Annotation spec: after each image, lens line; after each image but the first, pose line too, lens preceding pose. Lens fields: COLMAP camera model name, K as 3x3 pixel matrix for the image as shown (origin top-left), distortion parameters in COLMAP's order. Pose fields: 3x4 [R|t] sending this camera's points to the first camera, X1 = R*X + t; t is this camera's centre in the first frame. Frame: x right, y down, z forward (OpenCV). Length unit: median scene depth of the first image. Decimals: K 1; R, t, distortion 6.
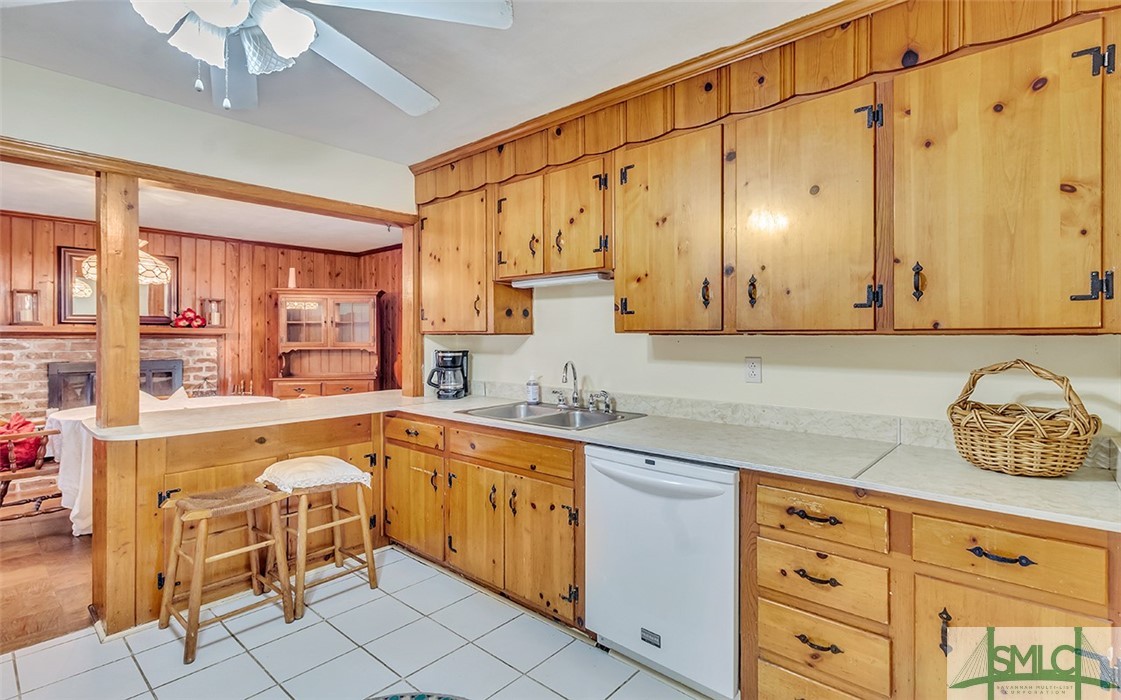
lens RADIAL K [[536.9, 0, 557.5], [0, 536.9, 345.3], [0, 0, 1]] dist [0.004523, 0.000400]
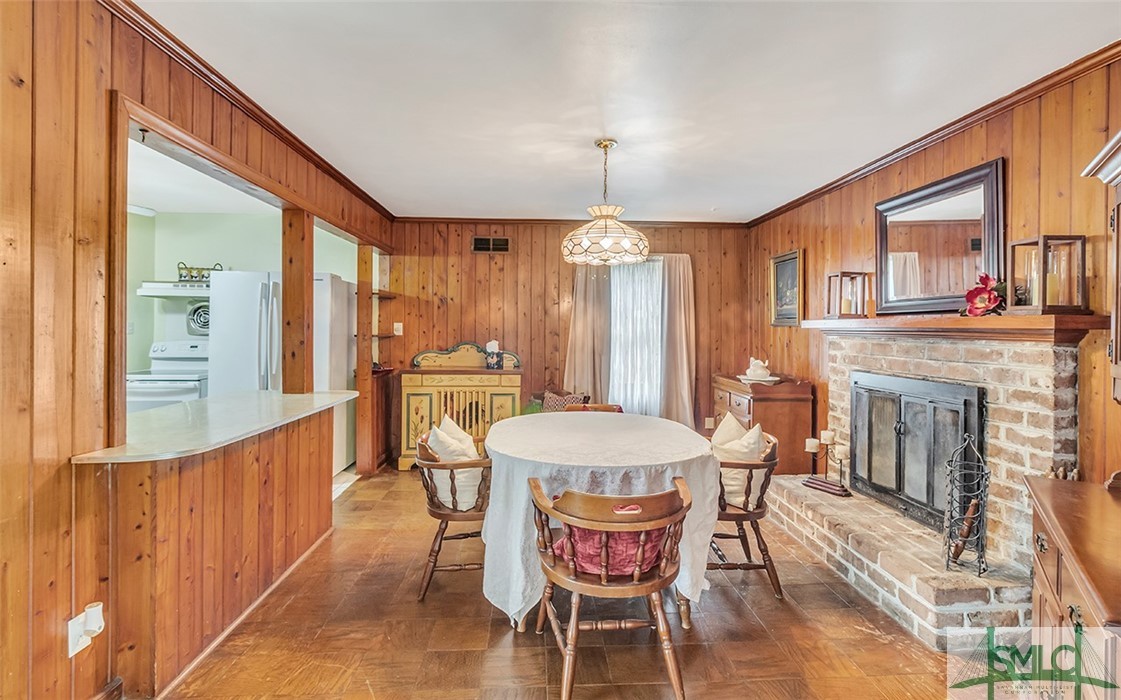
lens RADIAL K [[536.4, 0, 566.1], [0, 536.4, 331.5], [0, 0, 1]] dist [0.010721, 0.000001]
pose [[-0.702963, -0.004734, -0.711211, -0.137655], [-0.023440, 0.999589, 0.016514, -0.019696], [0.710840, 0.028279, -0.702785, 1.086959]]
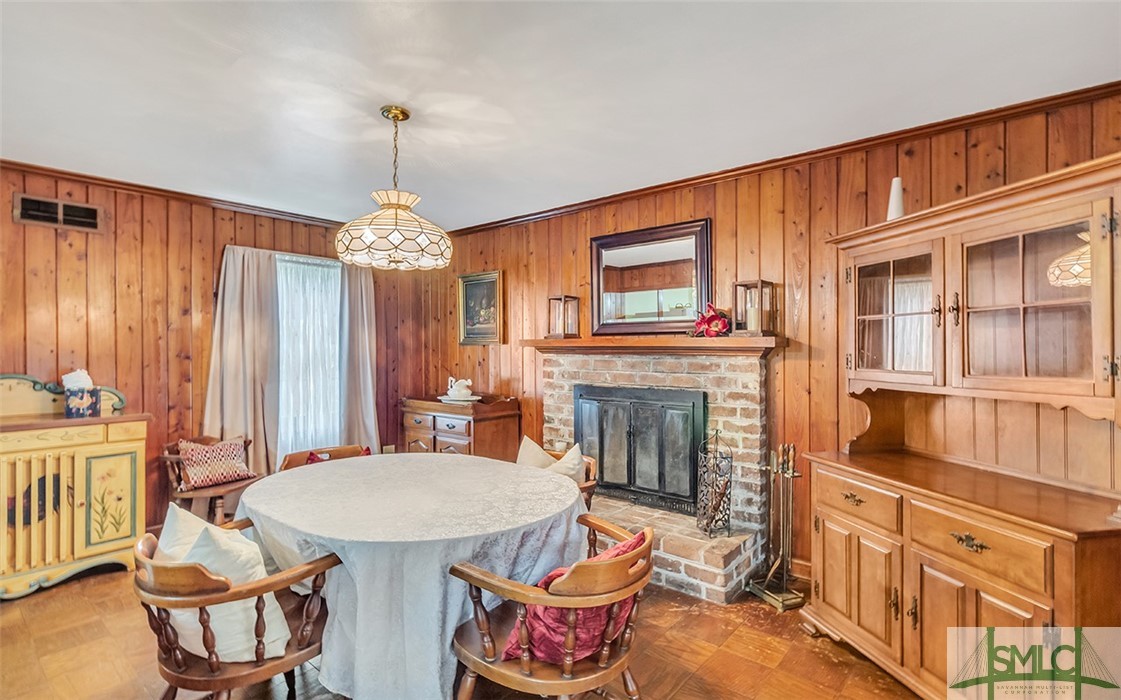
lens RADIAL K [[536.9, 0, 557.5], [0, 536.9, 345.3], [0, 0, 1]] dist [0.004523, 0.000400]
pose [[0.029222, -0.007684, -0.999543, -0.121784], [-0.018108, 0.999802, -0.008215, -0.016676], [0.999409, 0.018340, 0.029077, 0.836767]]
